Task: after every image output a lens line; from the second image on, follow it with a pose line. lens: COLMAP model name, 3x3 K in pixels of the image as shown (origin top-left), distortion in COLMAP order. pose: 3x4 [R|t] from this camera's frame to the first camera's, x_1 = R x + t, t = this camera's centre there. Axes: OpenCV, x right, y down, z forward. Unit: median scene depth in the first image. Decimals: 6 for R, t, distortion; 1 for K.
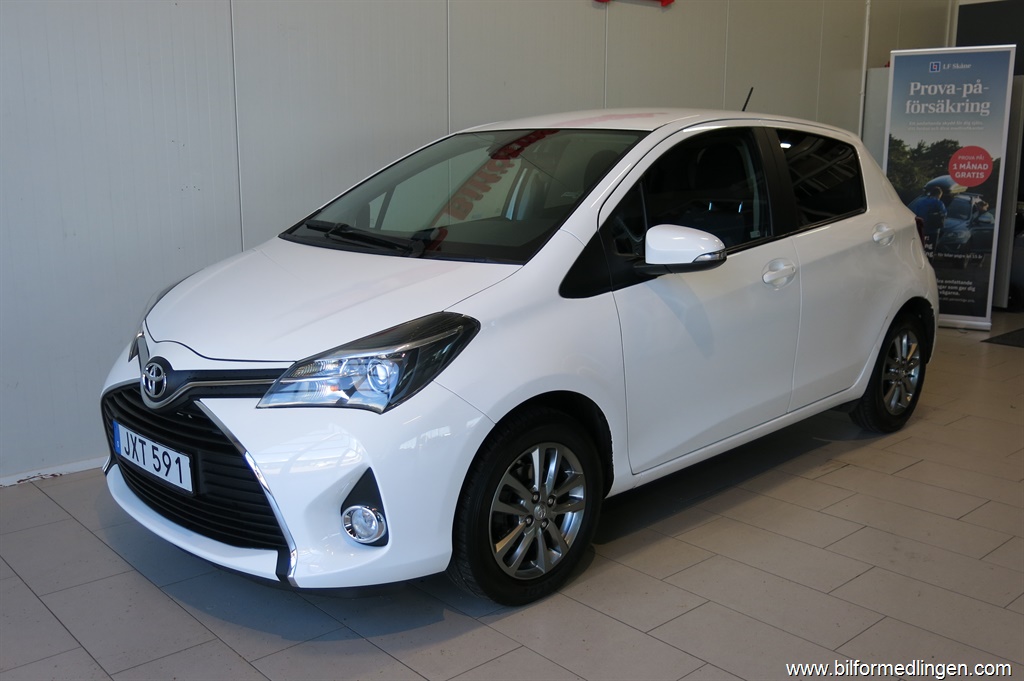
lens RADIAL K [[956.7, 0, 512.0], [0, 956.7, 340.5], [0, 0, 1]] dist [0.002122, 0.010228]
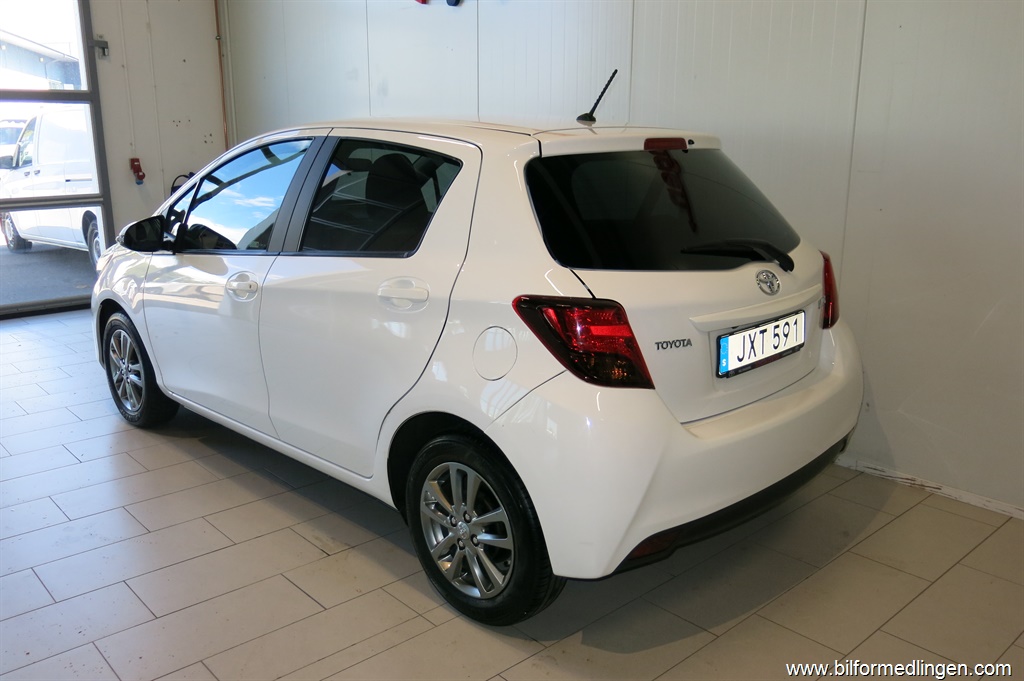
lens RADIAL K [[852.4, 0, 512.0], [0, 852.4, 340.5], [0, 0, 1]] dist [0.004242, 0.000979]
pose [[0.004407, 0.238410, -0.971155, 1.335001], [-0.195241, 0.952679, 0.232988, -0.319441], [0.980745, 0.188582, 0.050746, 1.428434]]
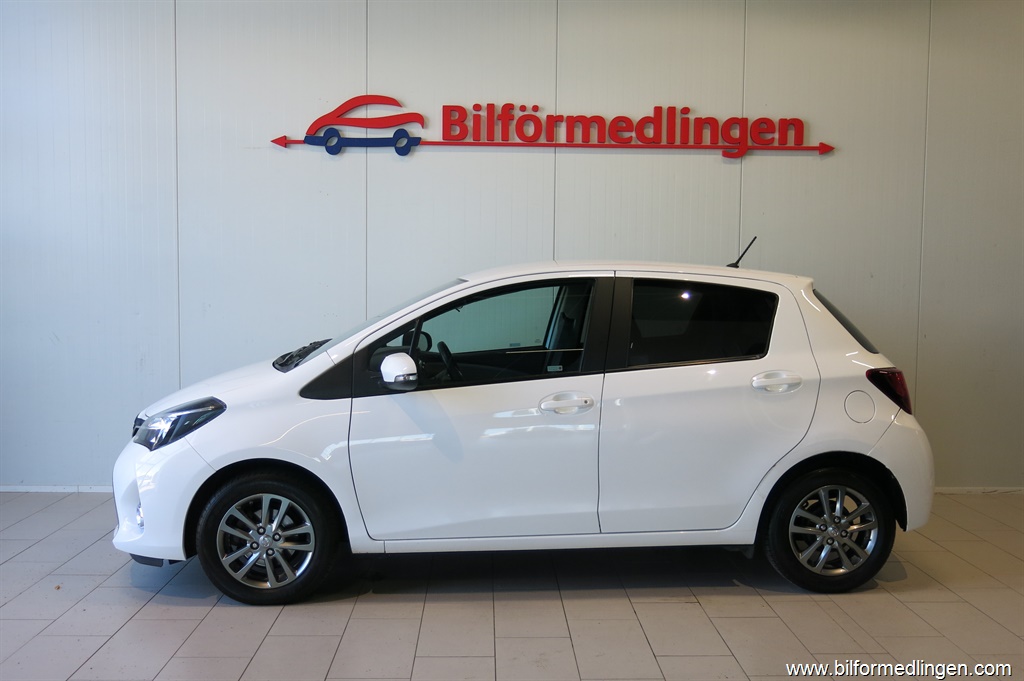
lens RADIAL K [[956.7, 0, 512.0], [0, 956.7, 340.5], [0, 0, 1]] dist [0.002122, 0.010228]
pose [[0.760423, 0.048883, -0.647586, 1.119401], [-0.132676, 0.987825, -0.081228, -0.048914], [0.635731, 0.147687, 0.757650, 0.084253]]
